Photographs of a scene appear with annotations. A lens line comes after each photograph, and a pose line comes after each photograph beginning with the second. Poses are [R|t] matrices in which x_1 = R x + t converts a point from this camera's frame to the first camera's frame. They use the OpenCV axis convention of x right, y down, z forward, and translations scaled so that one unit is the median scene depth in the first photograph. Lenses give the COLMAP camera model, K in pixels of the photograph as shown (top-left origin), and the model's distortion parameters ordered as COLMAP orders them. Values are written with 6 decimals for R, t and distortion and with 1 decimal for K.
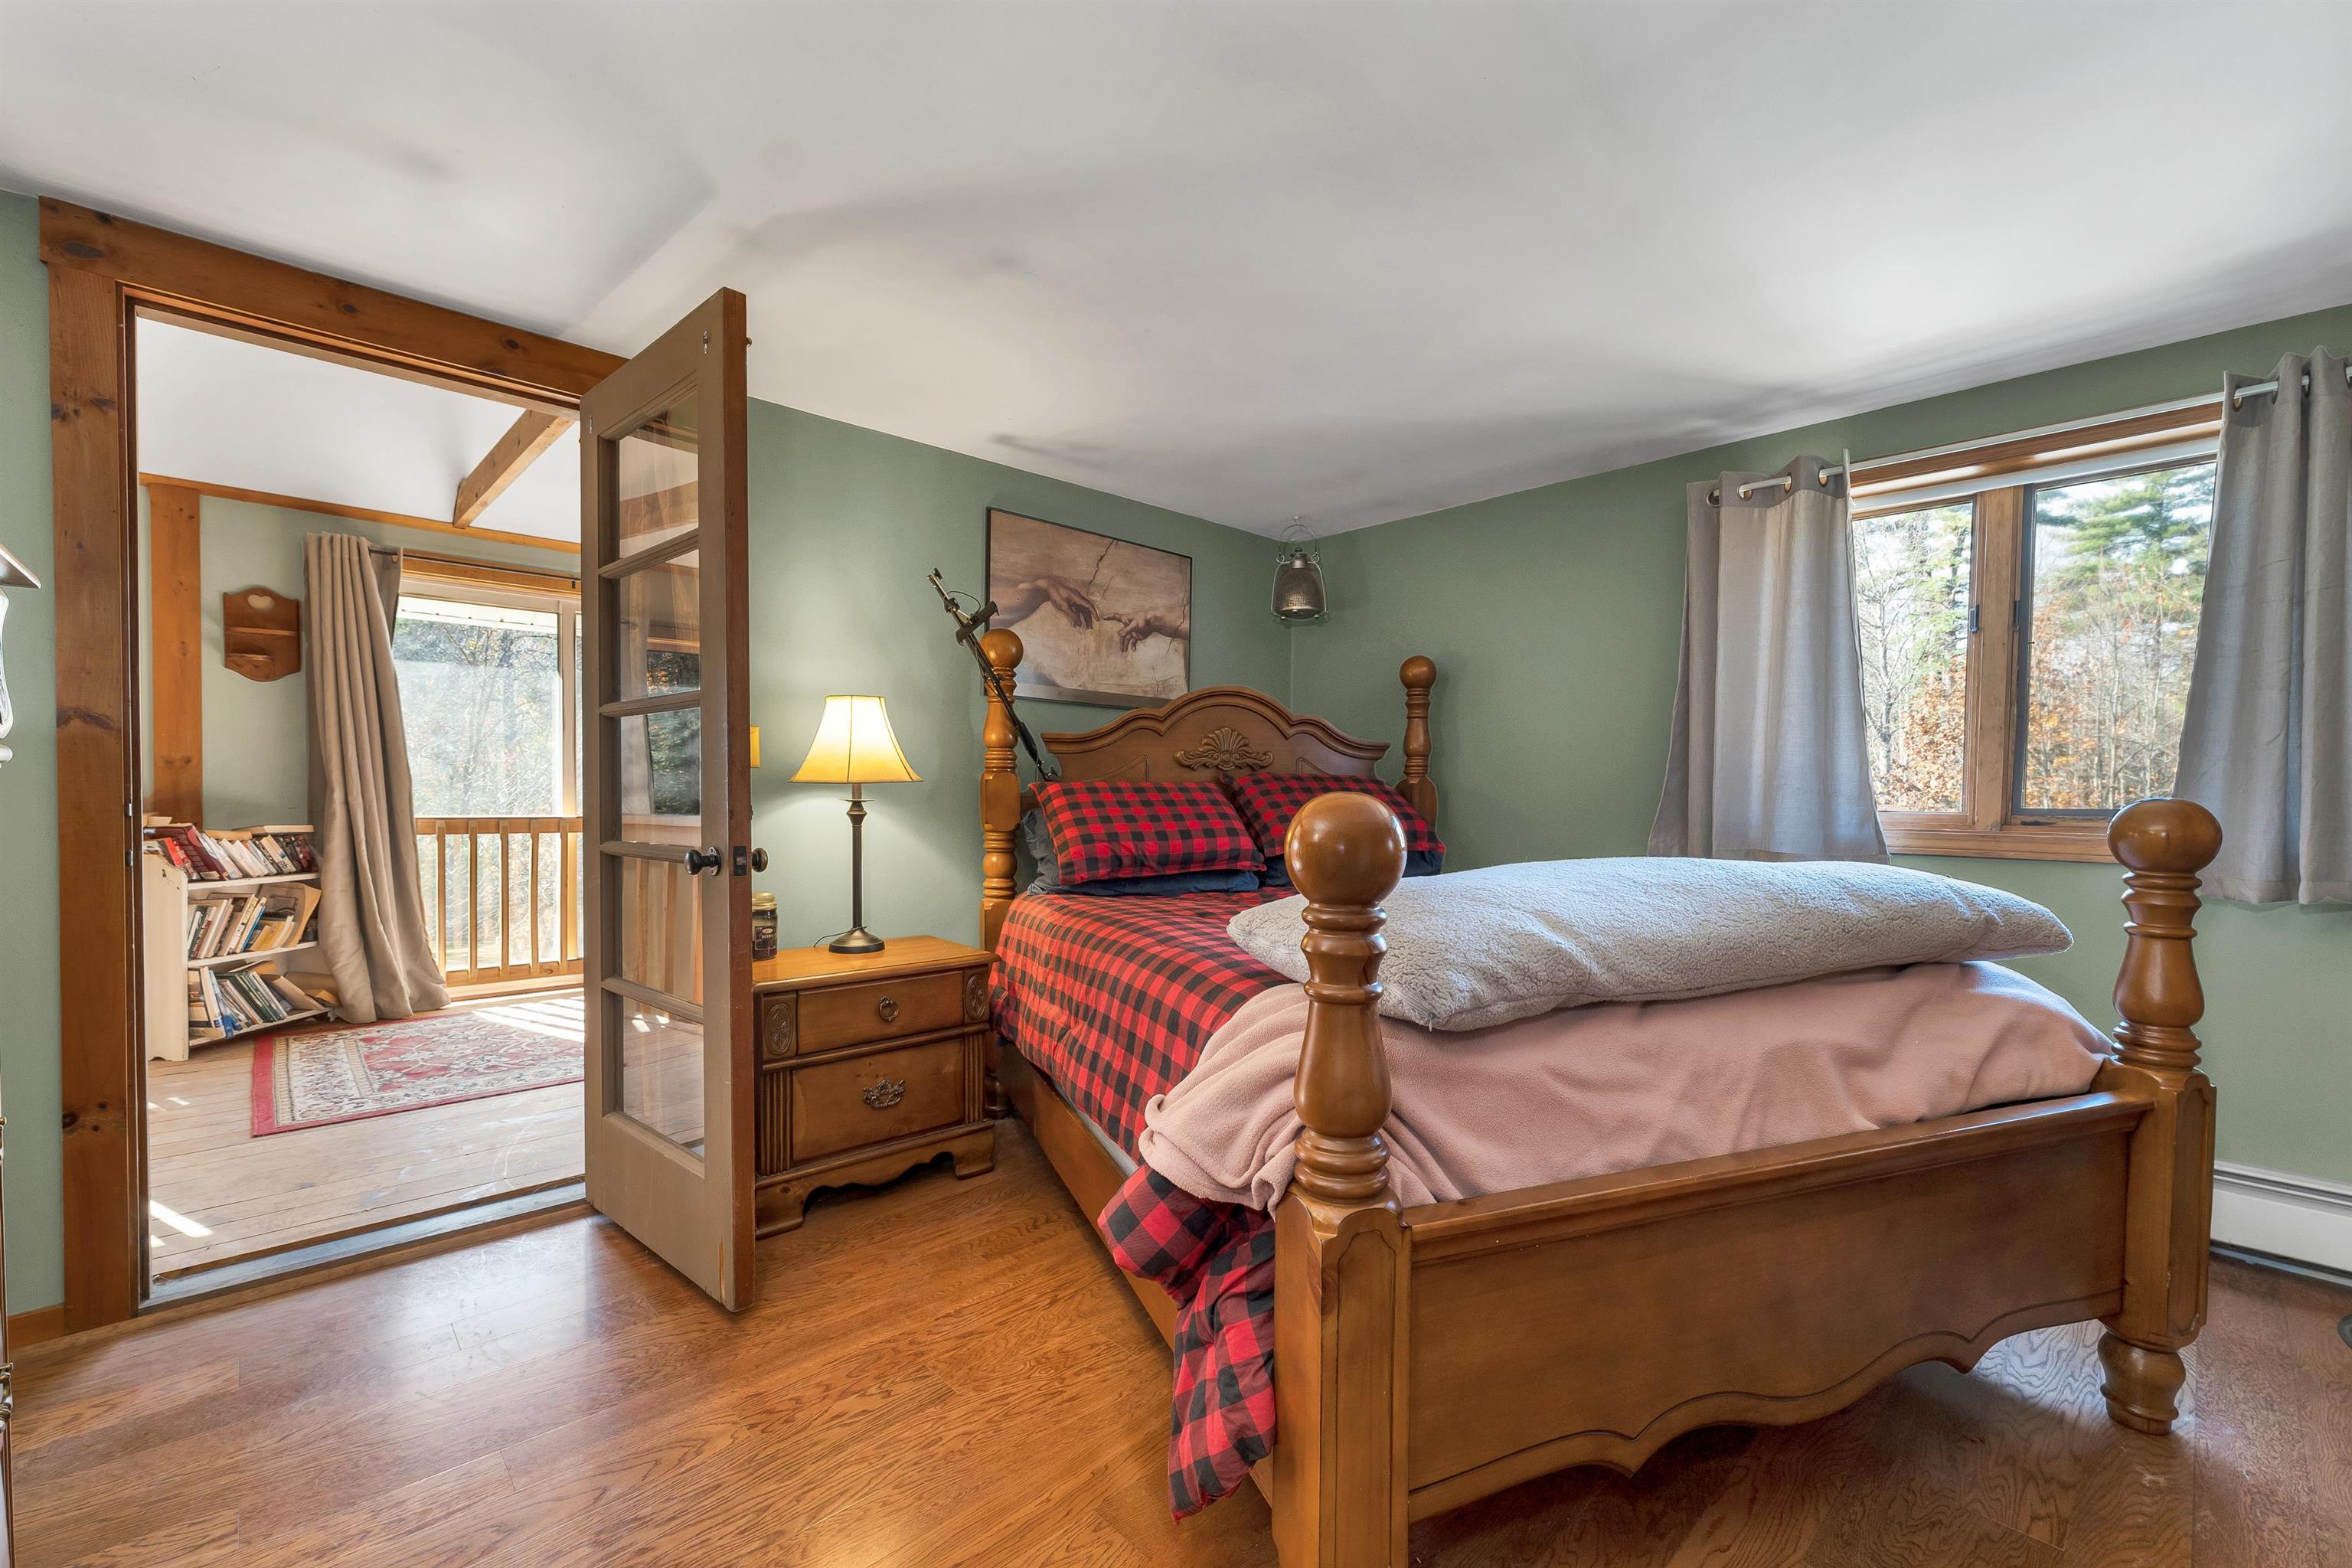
lens RADIAL K [[991.3, 0, 1176.0], [0, 991.3, 784.0], [0, 0, 1]] dist [0.000425, -0.000001]
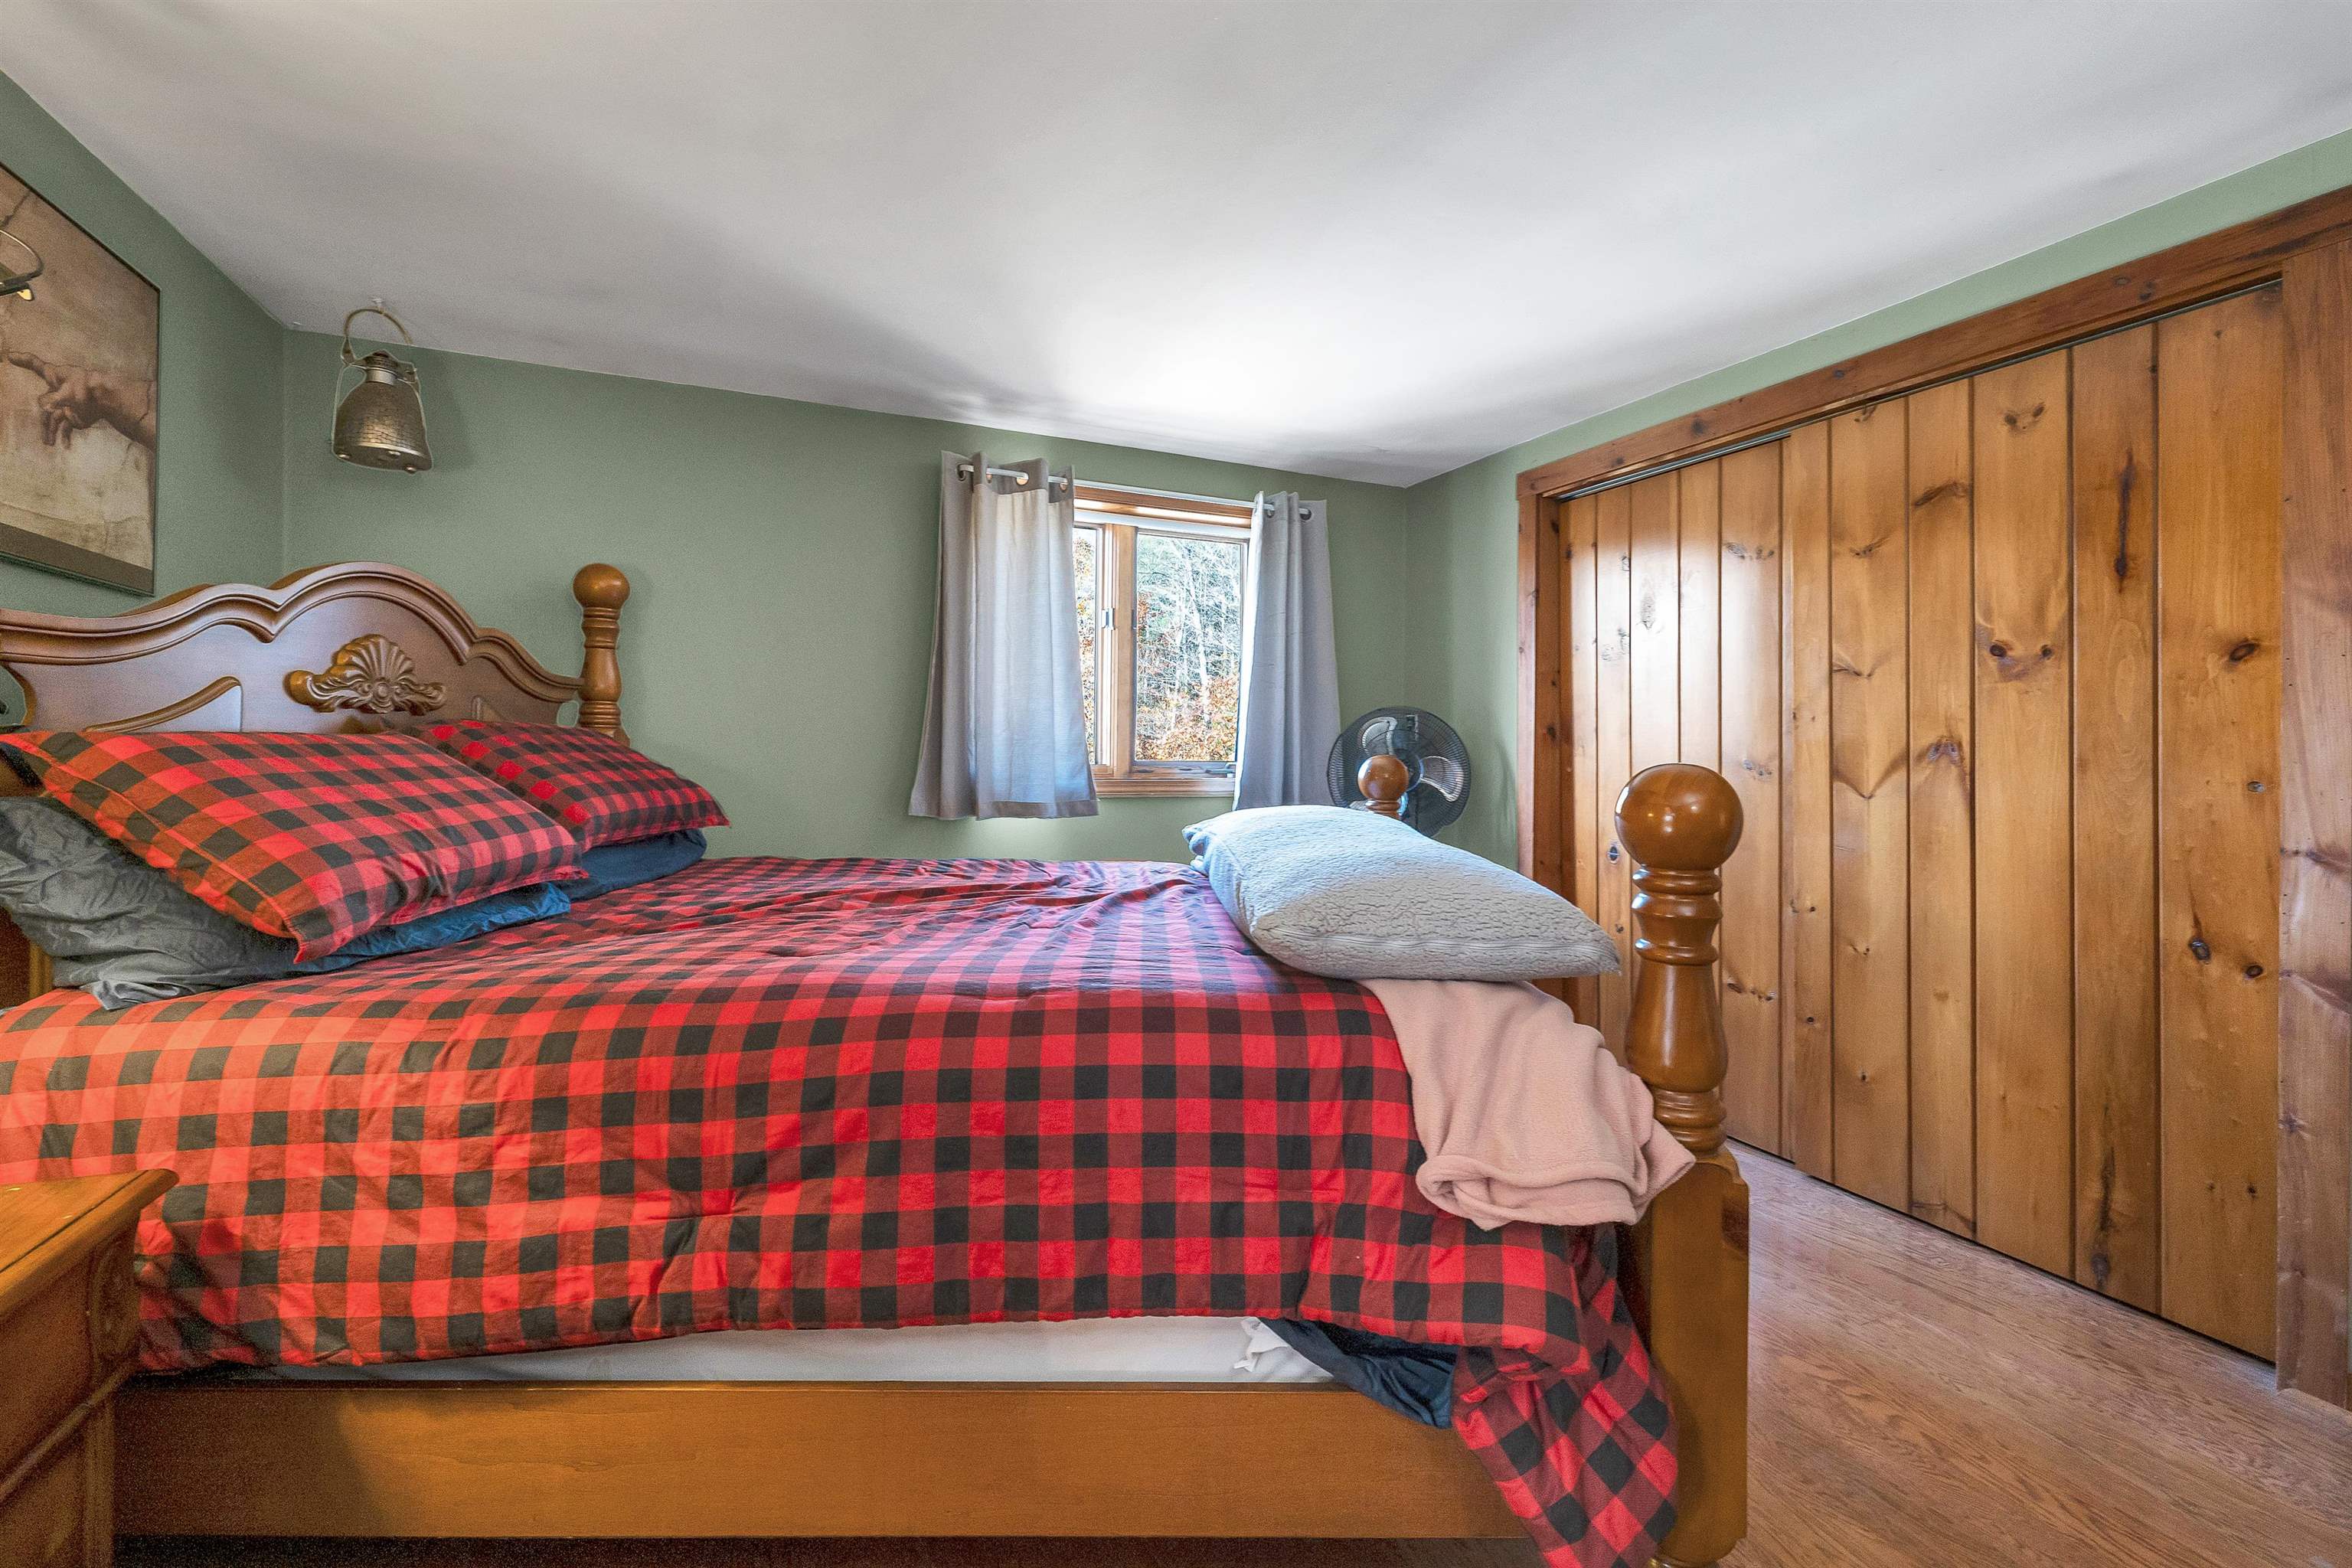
lens RADIAL K [[991.0, 0, 1182.6], [0, 991.0, 733.6], [0, 0, 1]] dist [0.000739, -0.006827]
pose [[0.321302, 0.011521, 0.946907, -0.423369], [-0.013056, 0.999885, -0.007735, -0.004658], [-0.946887, -0.009878, 0.321415, 0.487627]]
